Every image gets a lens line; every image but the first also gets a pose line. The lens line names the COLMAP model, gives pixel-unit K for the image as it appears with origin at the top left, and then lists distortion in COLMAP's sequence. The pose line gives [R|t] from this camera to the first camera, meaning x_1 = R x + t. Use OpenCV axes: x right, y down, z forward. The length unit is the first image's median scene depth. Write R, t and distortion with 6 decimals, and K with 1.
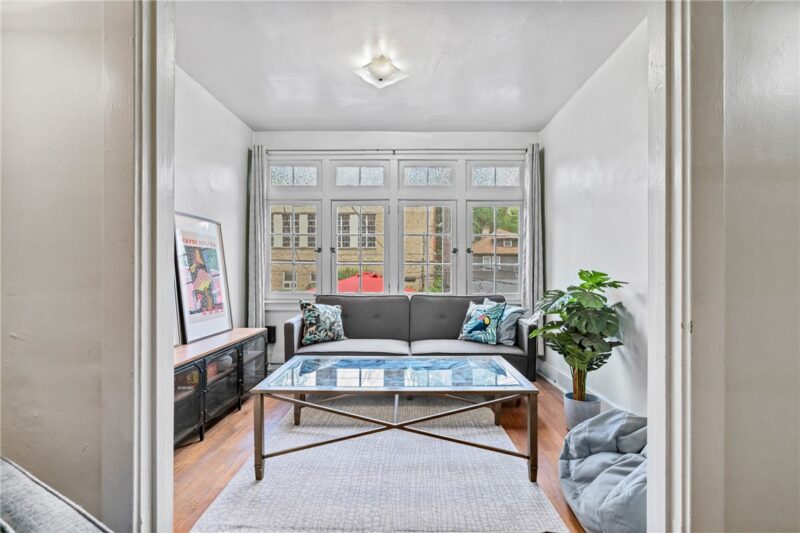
lens RADIAL K [[362.0, 0, 401.8], [0, 362.0, 270.7], [0, 0, 1]] dist [-0.013653, 0.001262]
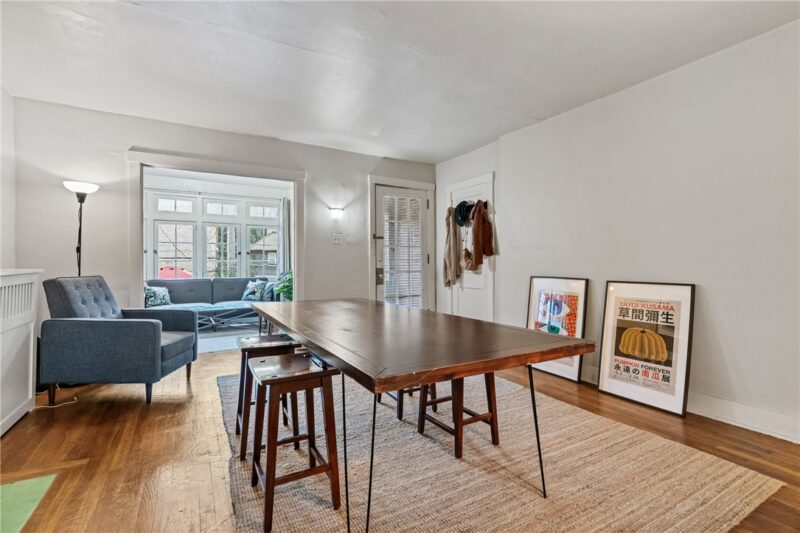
lens RADIAL K [[362.0, 0, 402.4], [0, 362.0, 263.7], [0, 0, 1]] dist [-0.013653, 0.001262]
pose [[0.855721, -0.011895, 0.517301, -0.097235], [0.004183, 0.999862, 0.016072, -0.030955], [-0.517421, -0.011589, 0.855652, -1.034846]]
